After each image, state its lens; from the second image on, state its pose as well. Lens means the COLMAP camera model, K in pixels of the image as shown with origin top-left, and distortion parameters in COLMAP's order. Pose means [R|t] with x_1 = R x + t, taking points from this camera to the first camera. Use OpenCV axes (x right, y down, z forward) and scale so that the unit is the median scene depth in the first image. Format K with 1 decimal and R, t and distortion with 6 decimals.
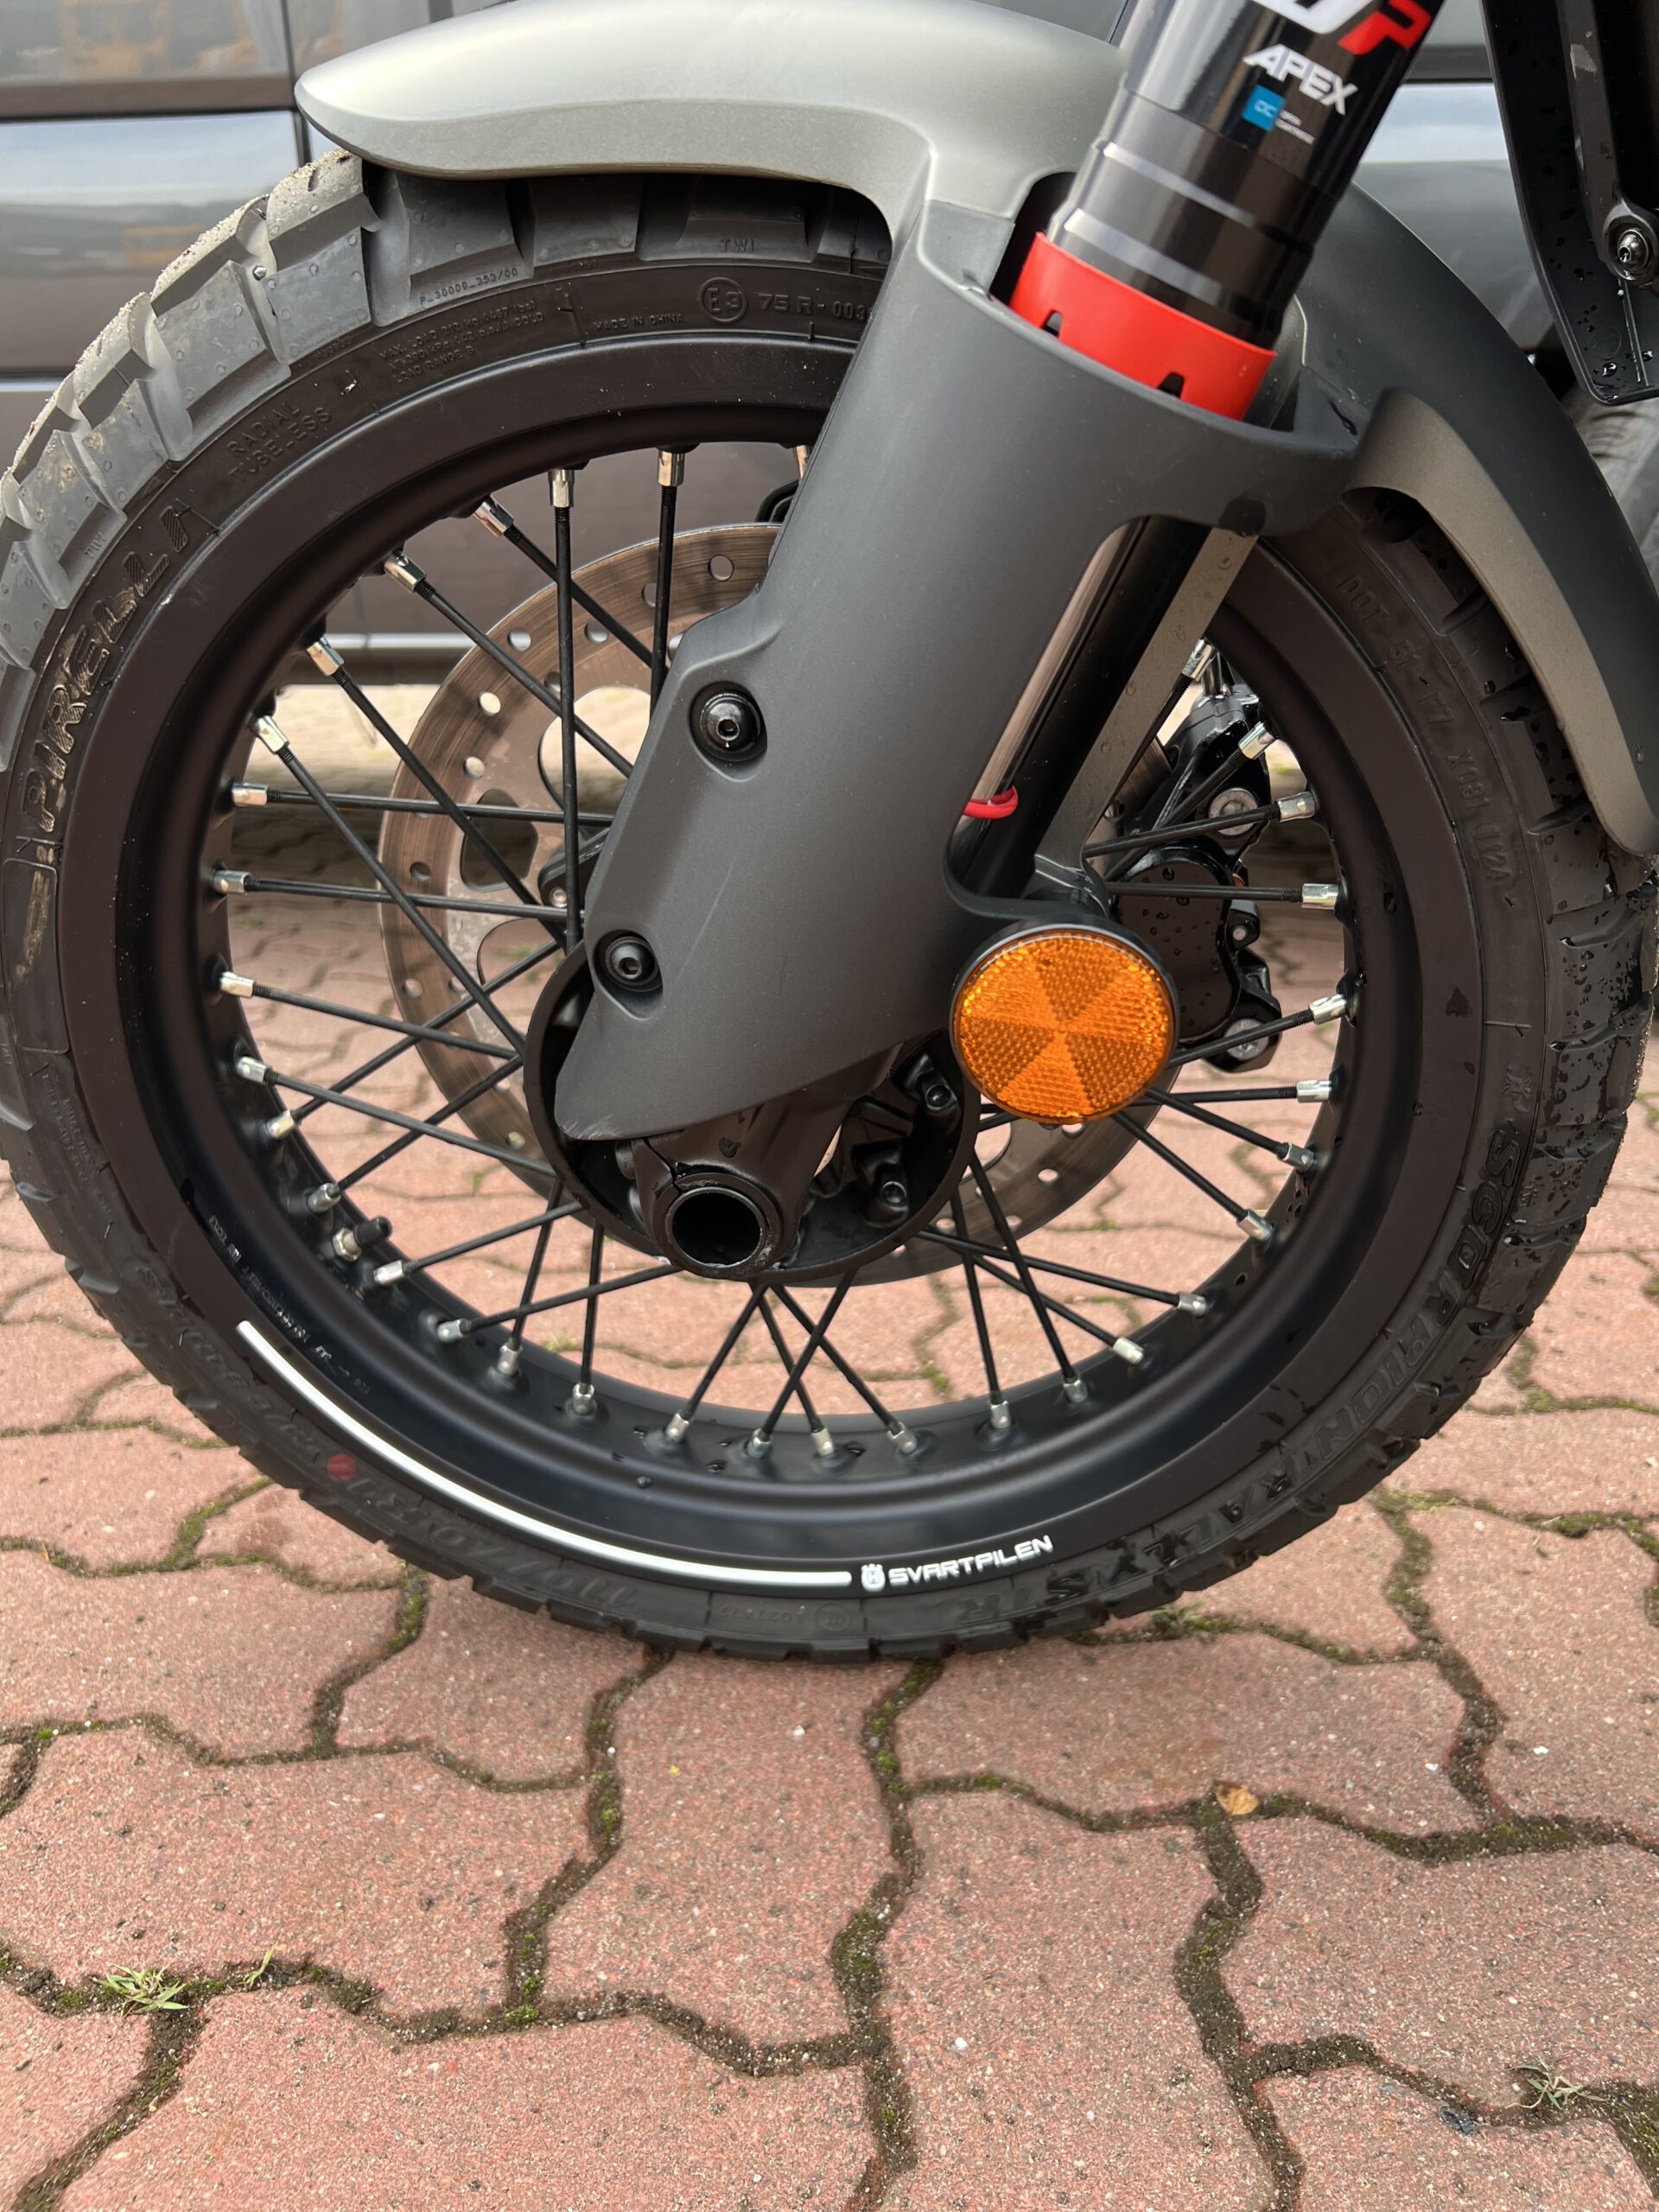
lens RADIAL K [[1677.2, 0, 817.9], [0, 1677.2, 1119.6], [0, 0, 1]] dist [0.036774, -0.038428]
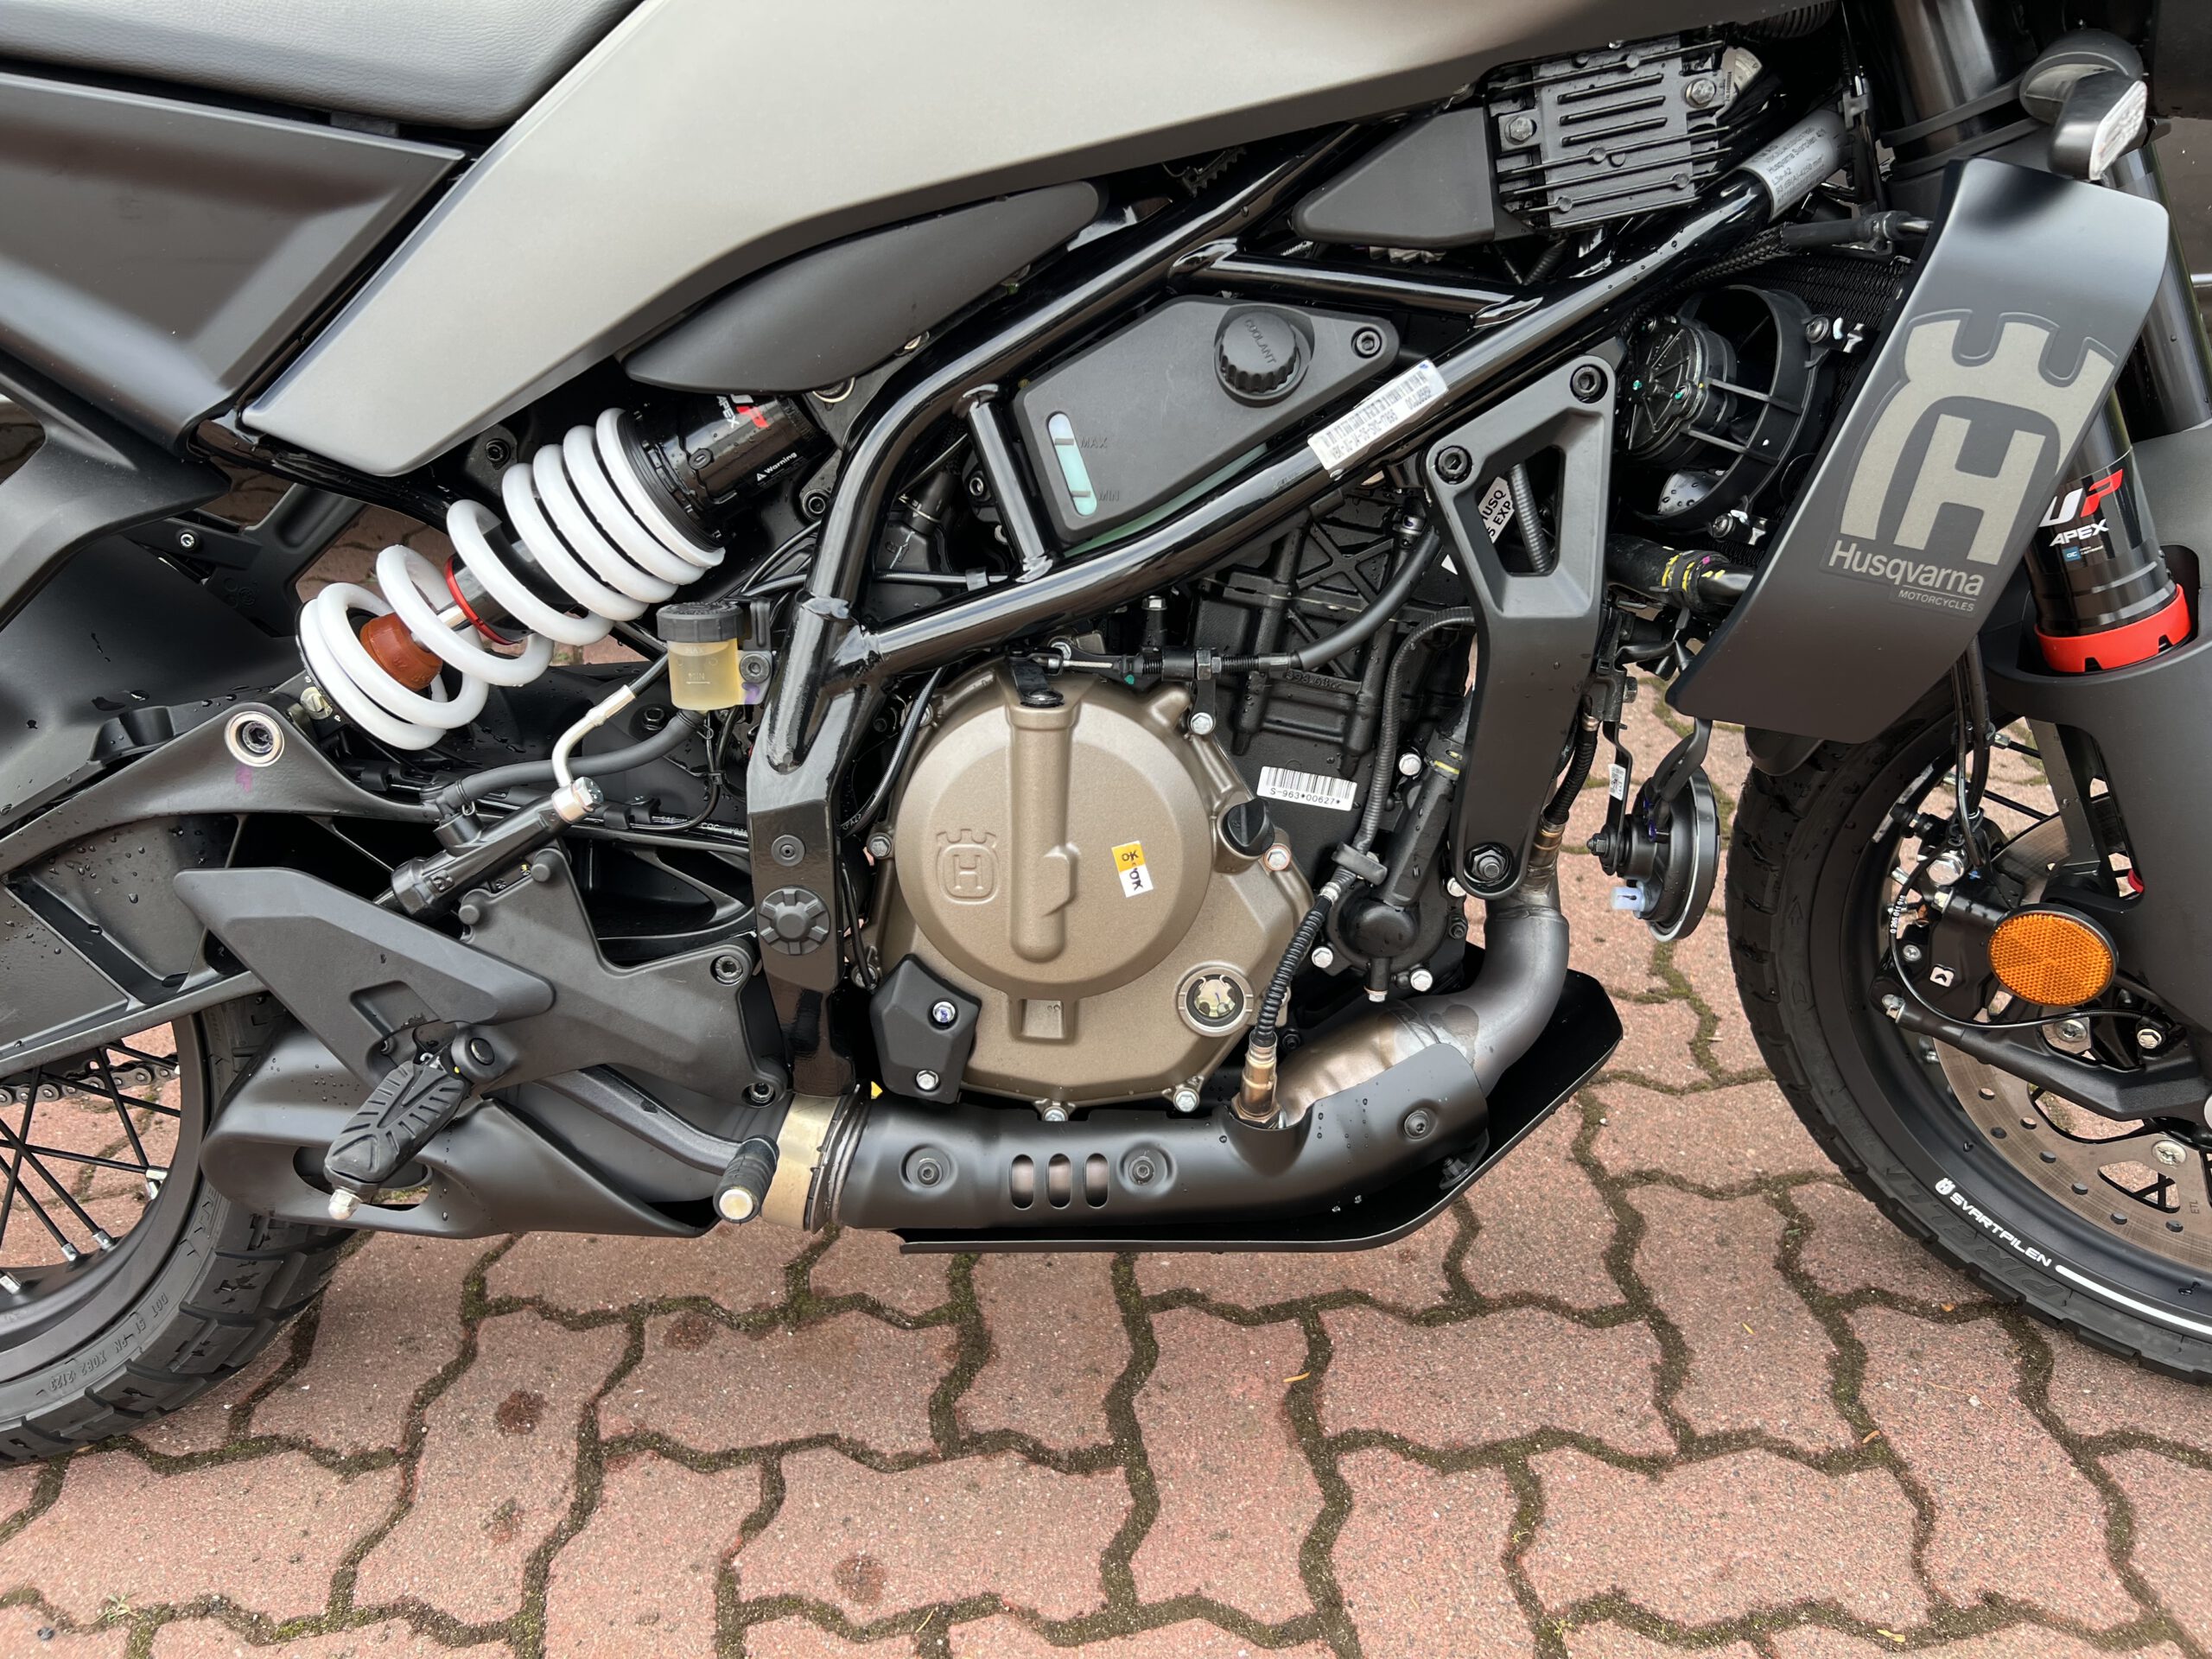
lens RADIAL K [[1677.2, 0, 1107.1], [0, 1677.2, 842.9], [0, 0, 1]] dist [0.036774, -0.038428]
pose [[0.996038, -0.074248, 0.048937, 1.185679], [0.061102, 0.971275, 0.229981, -0.487541], [-0.064607, -0.226079, 0.971964, -0.555855]]
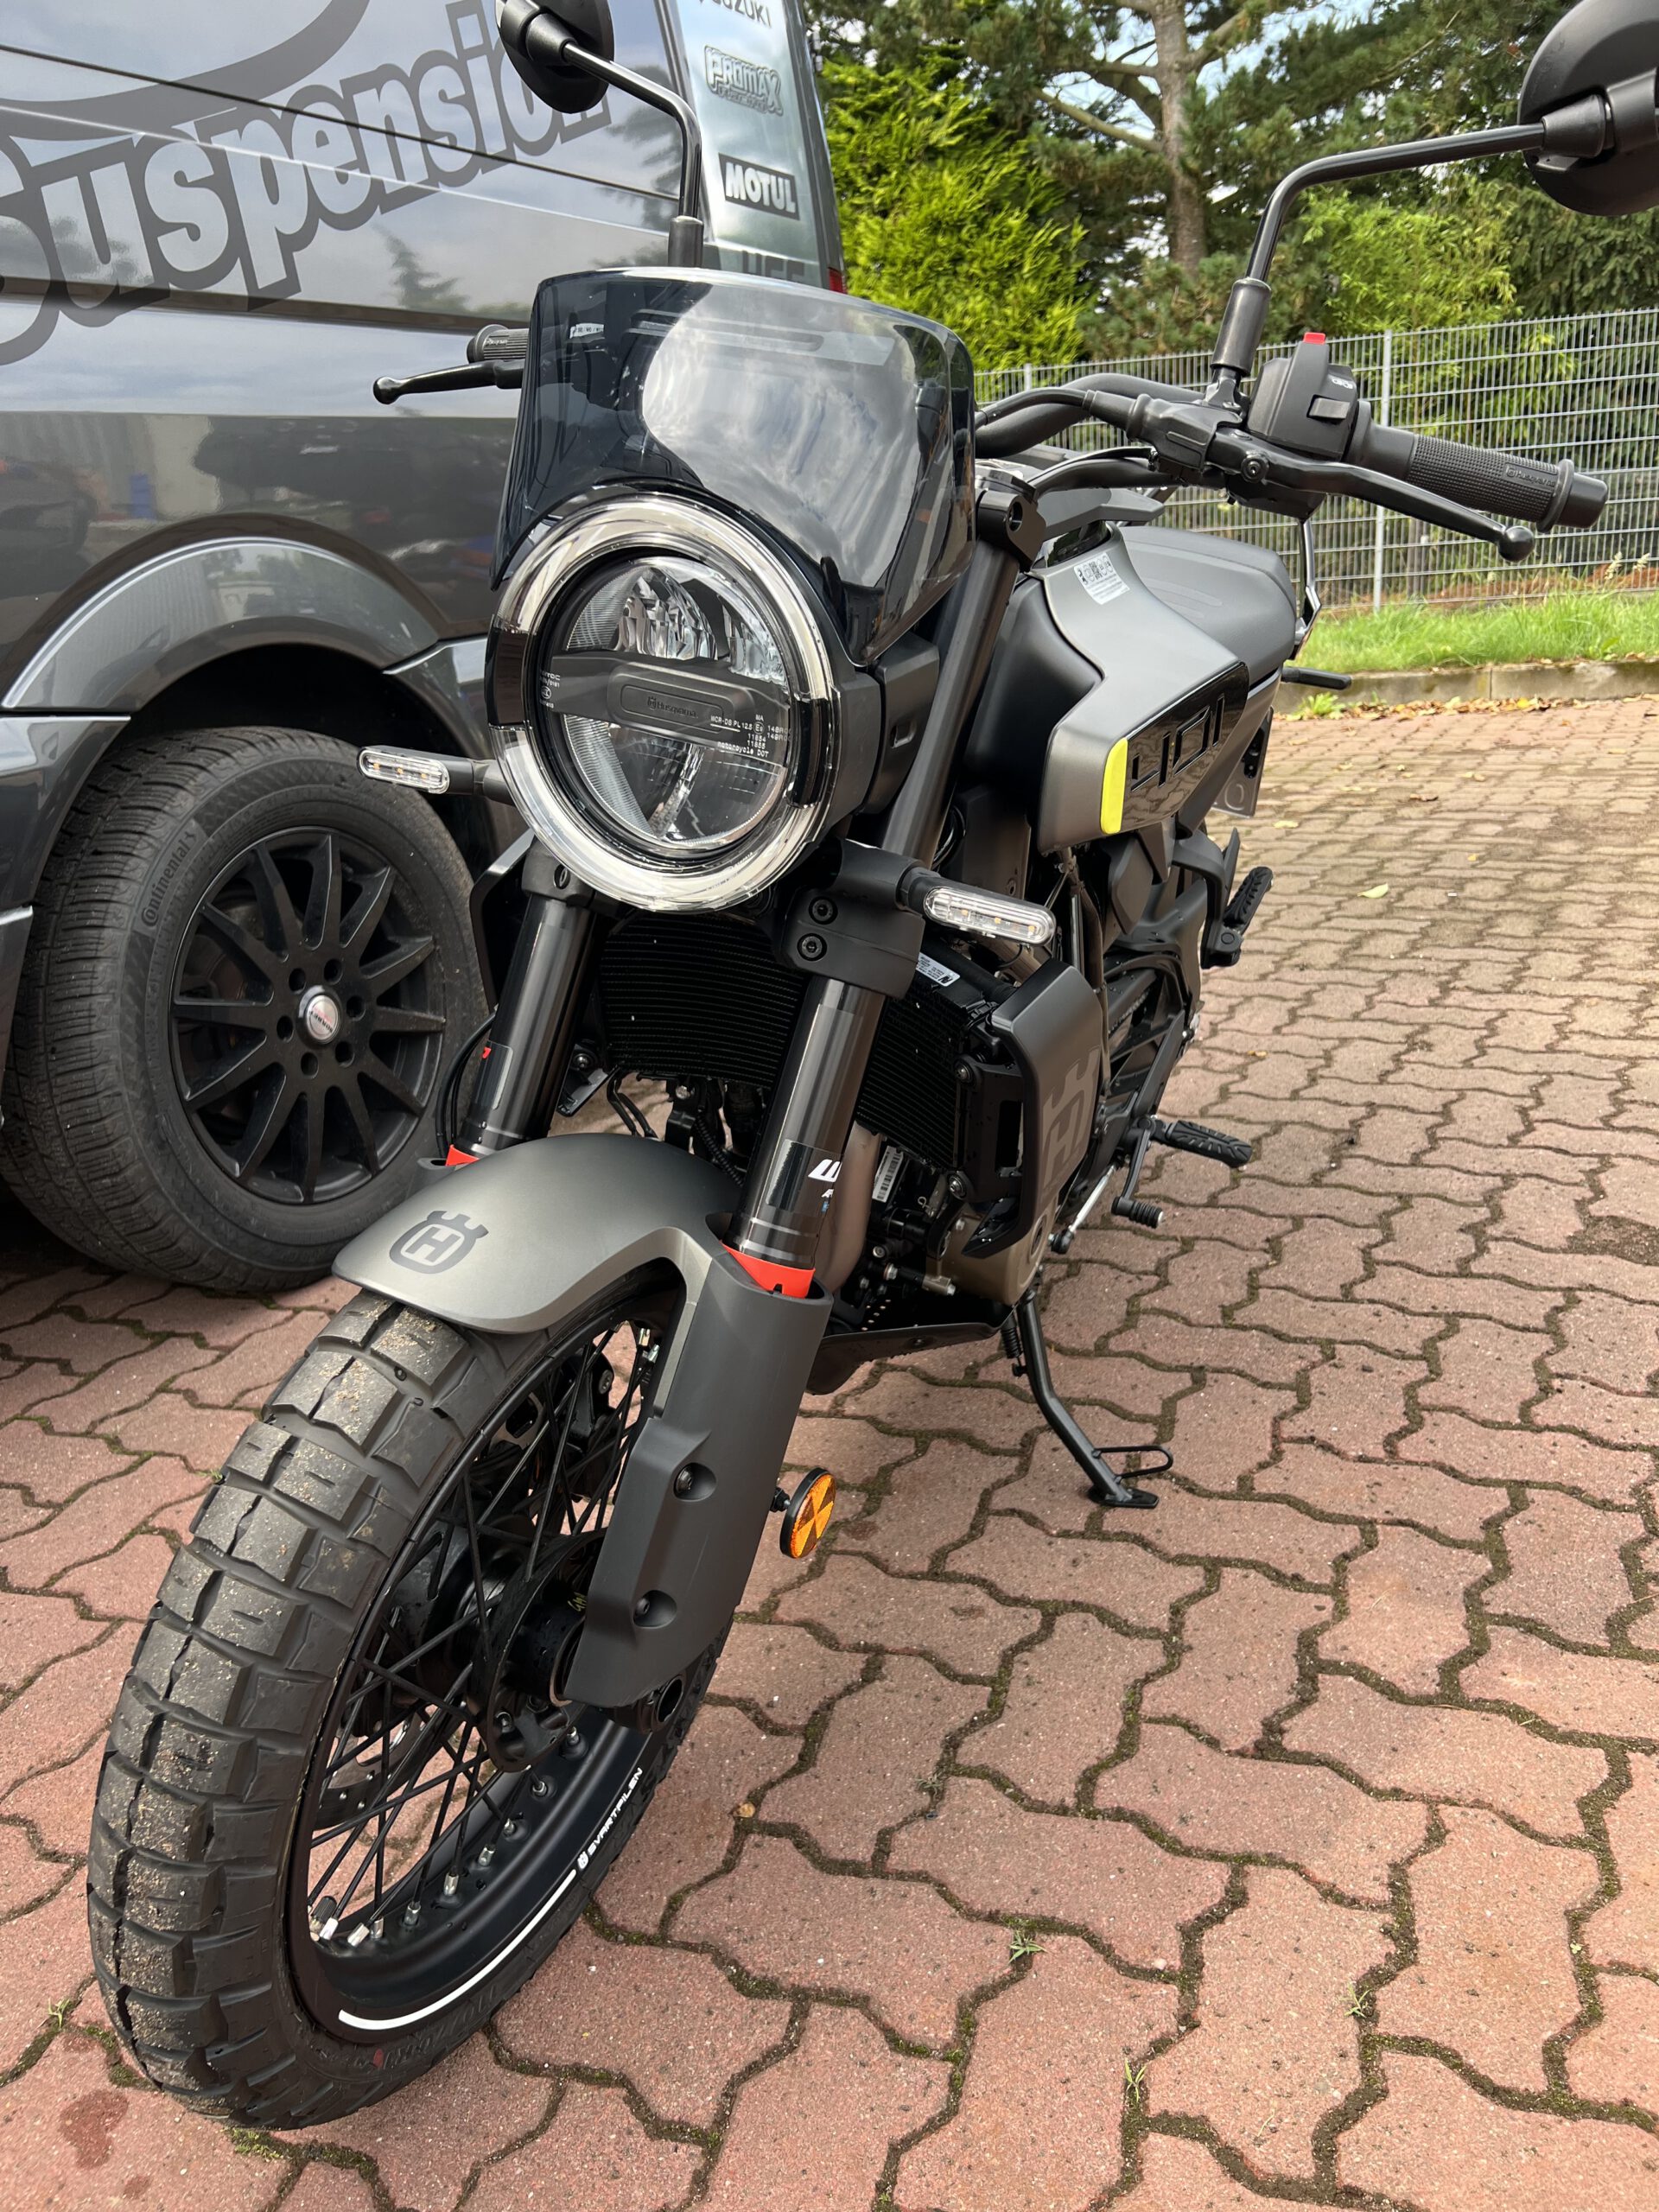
lens RADIAL K [[1677.2, 0, 827.7], [0, 1677.2, 1106.3], [0, 0, 1]] dist [0.036774, -0.038428]
pose [[0.369809, -0.327373, 0.869522, -1.144927], [0.376854, 0.908279, 0.181688, -0.662702], [-0.849248, 0.260493, 0.459262, -0.216944]]
